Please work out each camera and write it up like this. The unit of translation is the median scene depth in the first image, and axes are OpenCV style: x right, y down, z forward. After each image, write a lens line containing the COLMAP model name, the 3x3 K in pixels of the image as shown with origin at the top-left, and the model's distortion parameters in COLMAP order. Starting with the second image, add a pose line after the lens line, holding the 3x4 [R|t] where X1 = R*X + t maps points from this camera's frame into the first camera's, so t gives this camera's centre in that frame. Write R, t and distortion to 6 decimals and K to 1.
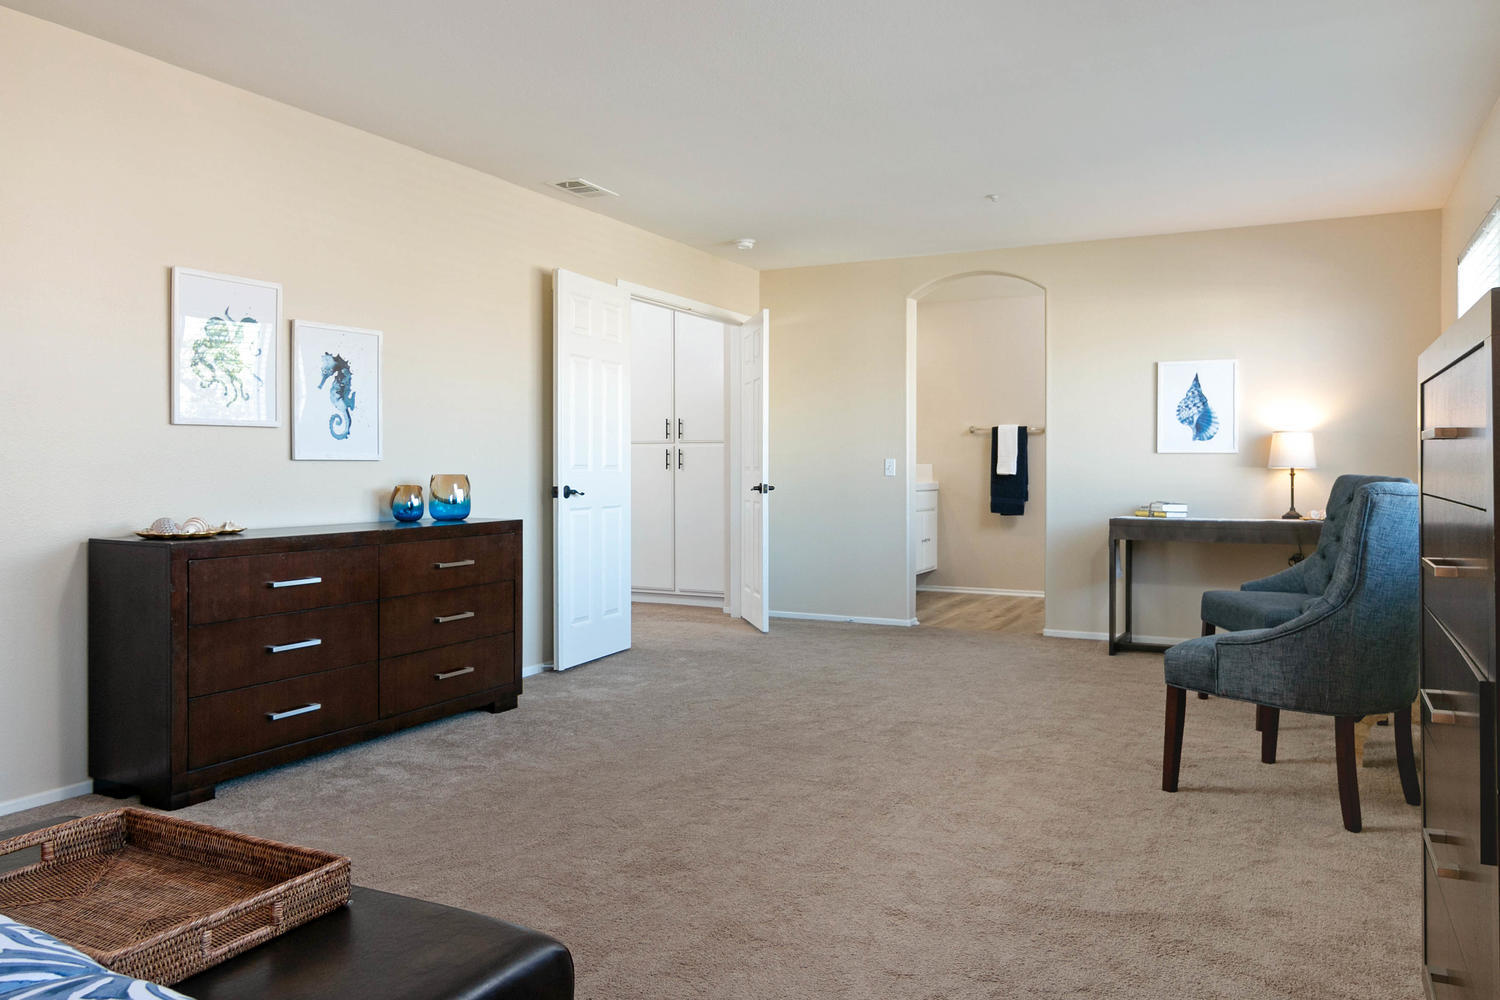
lens RADIAL K [[1078.6, 0, 754.6], [0, 1078.6, 491.5], [0, 0, 1]] dist [0.002571, 0.008091]
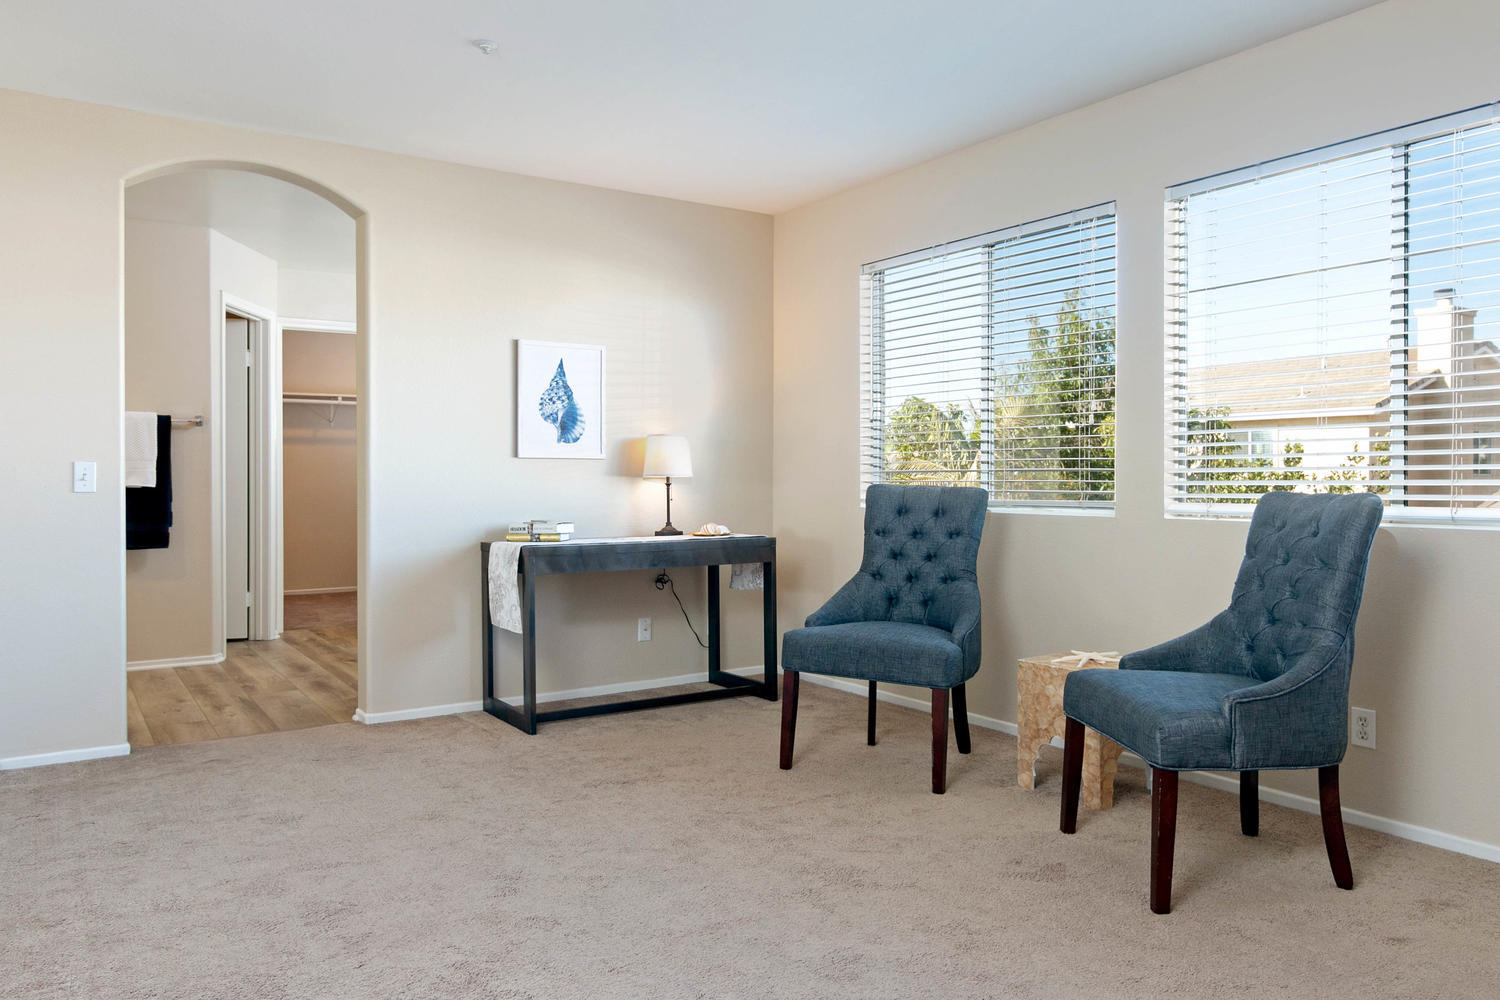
lens RADIAL K [[1078.6, 0, 746.1], [0, 1078.6, 474.4], [0, 0, 1]] dist [0.002571, 0.008091]
pose [[0.489769, -0.000132, 0.871852, -0.219729], [0.019595, 0.999749, -0.010857, -0.012396], [-0.871632, 0.022401, 0.489649, 0.488304]]
